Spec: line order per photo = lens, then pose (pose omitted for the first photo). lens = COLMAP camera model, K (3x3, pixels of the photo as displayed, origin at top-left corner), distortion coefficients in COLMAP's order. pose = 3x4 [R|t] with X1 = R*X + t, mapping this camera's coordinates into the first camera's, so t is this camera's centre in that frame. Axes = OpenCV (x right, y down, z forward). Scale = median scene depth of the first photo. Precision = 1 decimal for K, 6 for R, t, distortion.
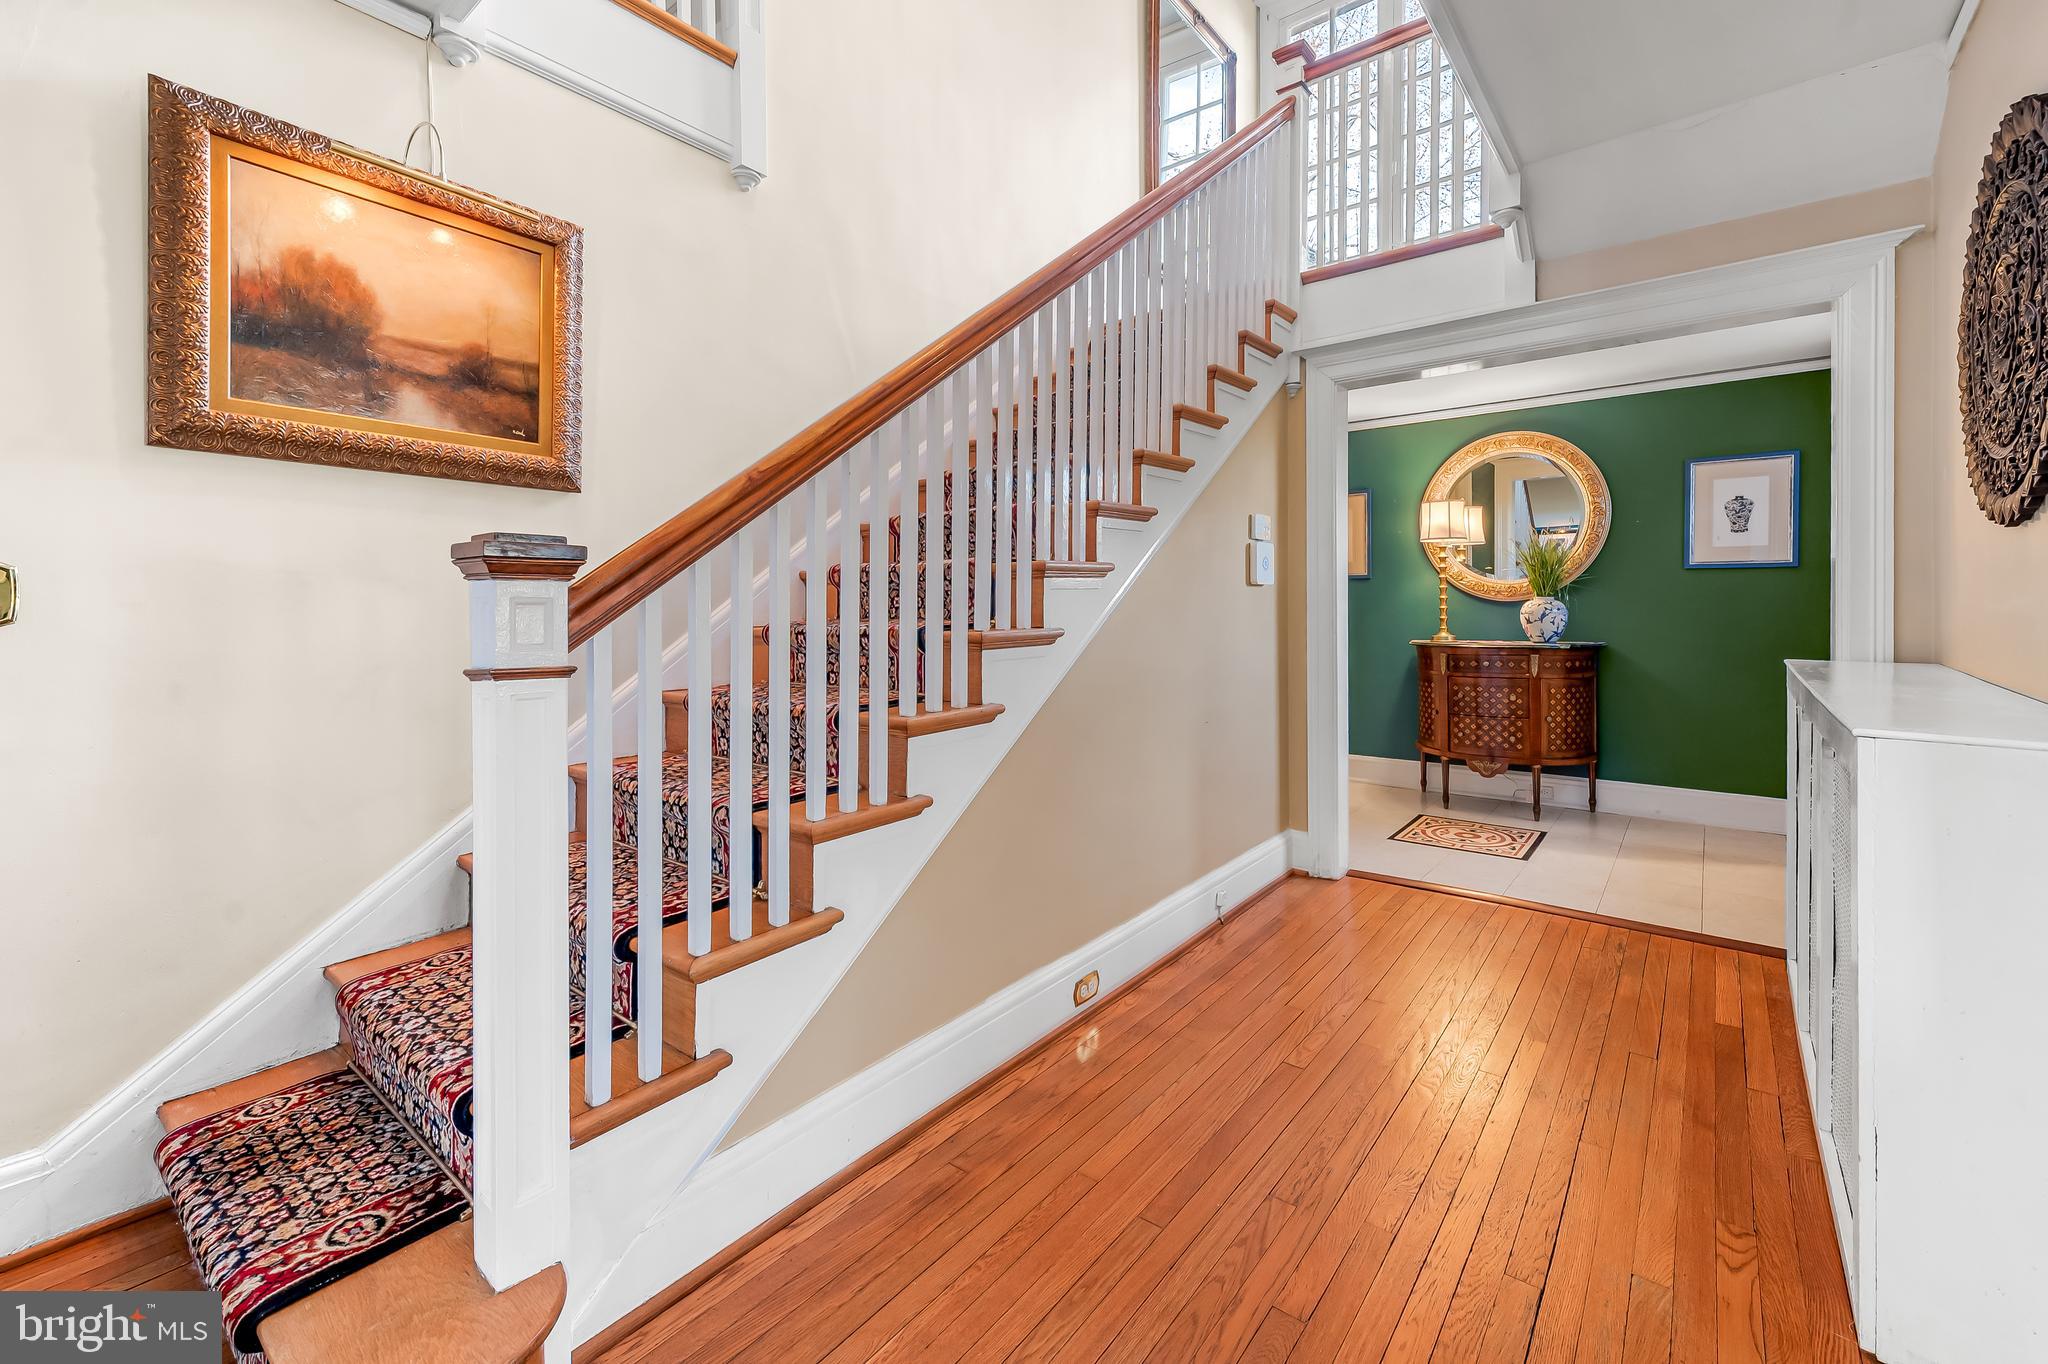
lens RADIAL K [[854.3, 0, 1030.7], [0, 854.3, 602.7], [0, 0, 1]] dist [0.007379, 0.000121]
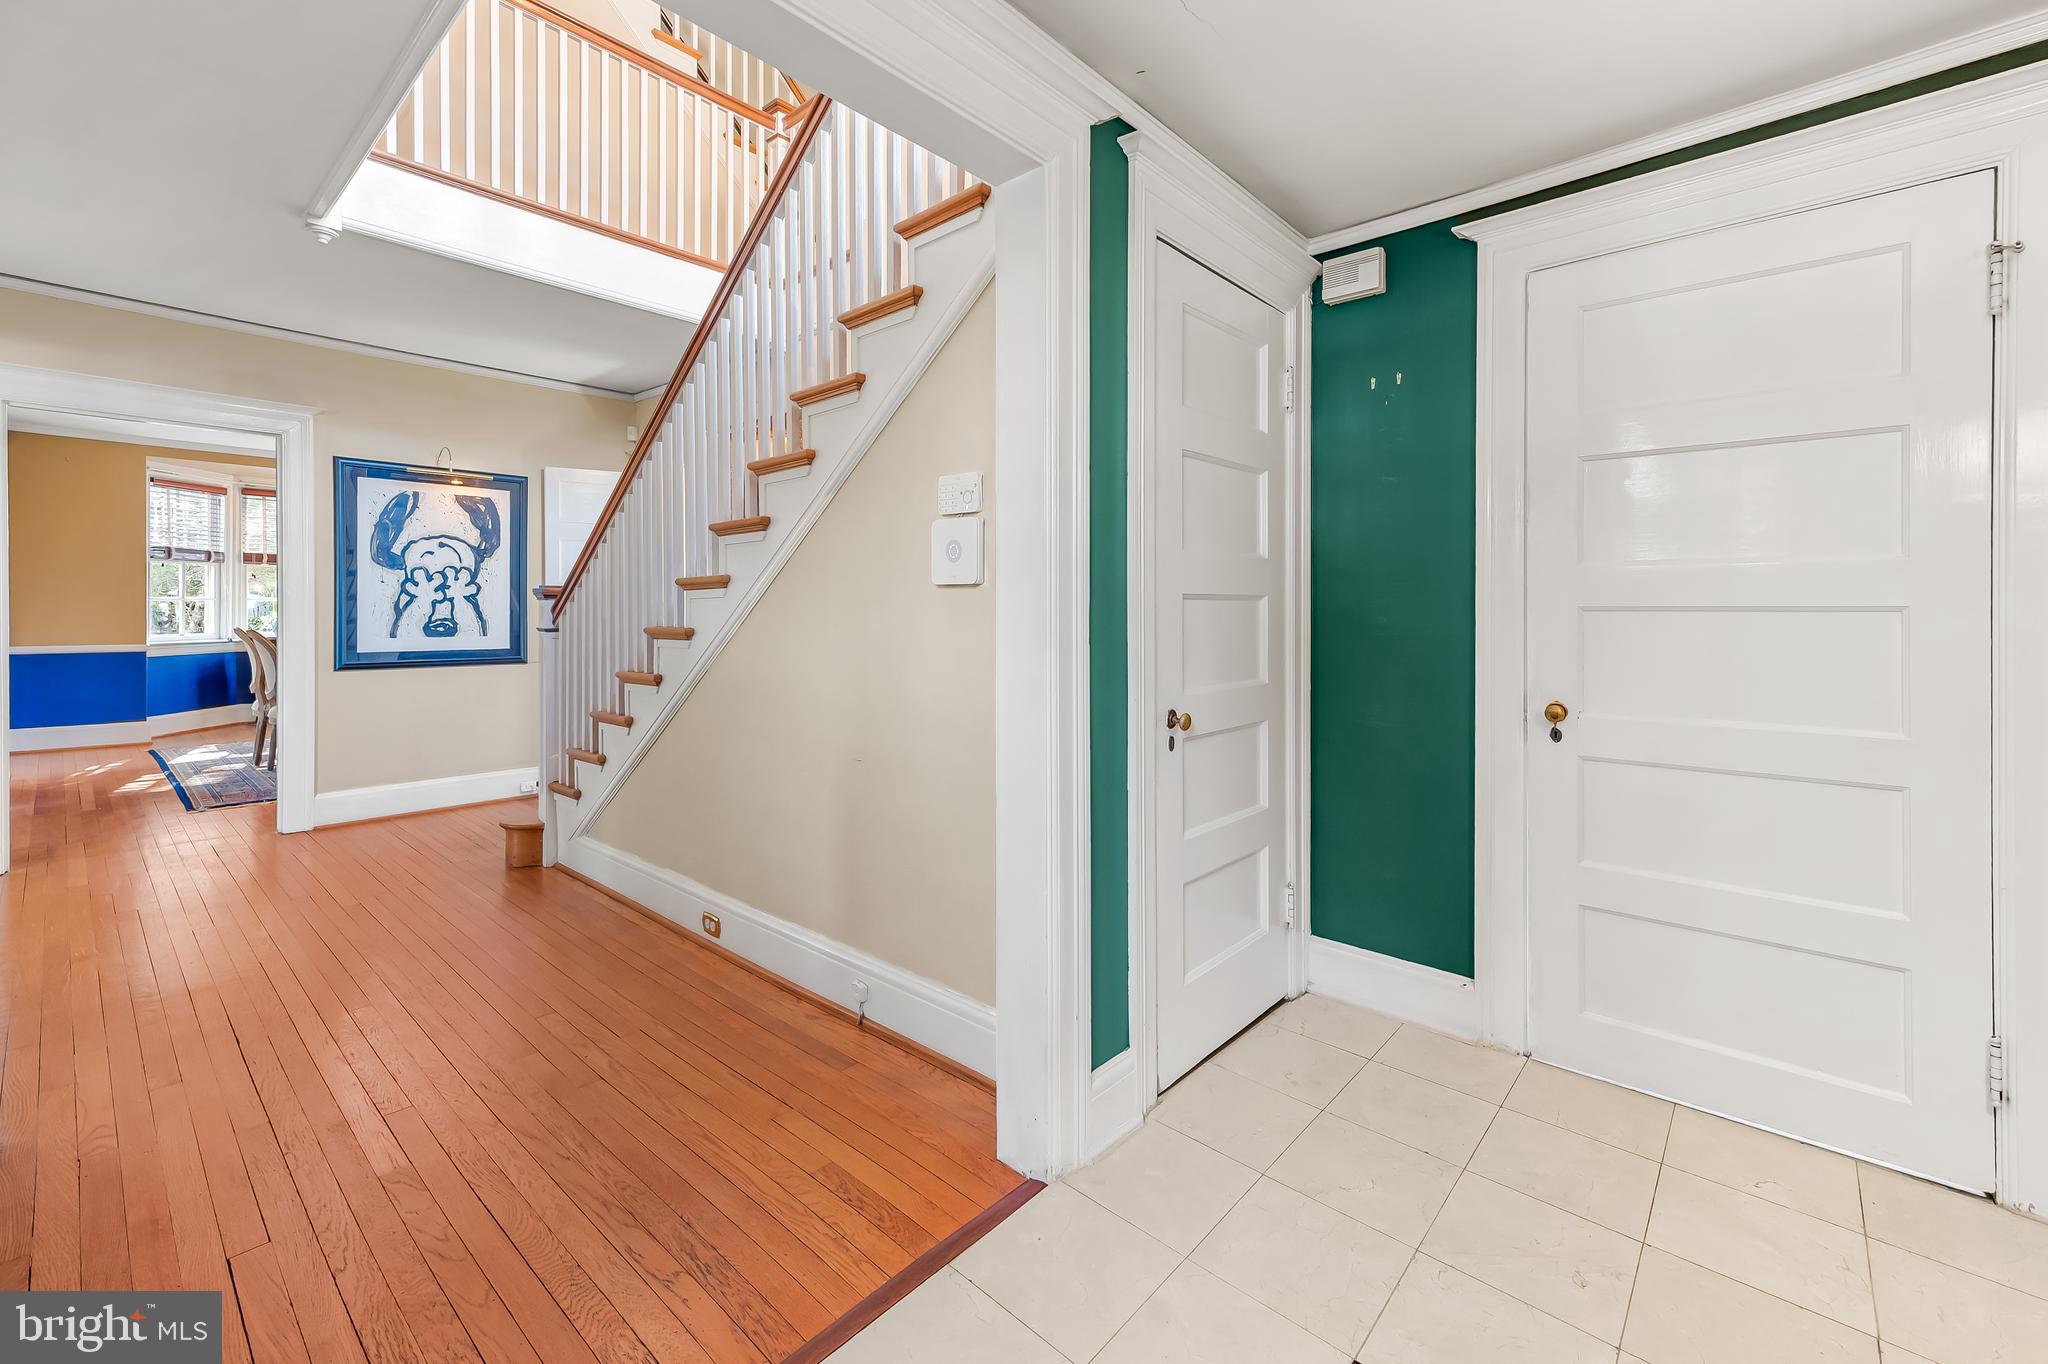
lens RADIAL K [[844.7, 0, 1032.4], [0, 844.7, 611.6], [0, 0, 1]] dist [0.004252, 0.000373]
pose [[-0.051597, 0.004311, -0.998659, 1.116053], [0.003063, 0.999987, 0.004159, -0.001114], [0.998663, -0.002844, -0.051610, 1.363401]]
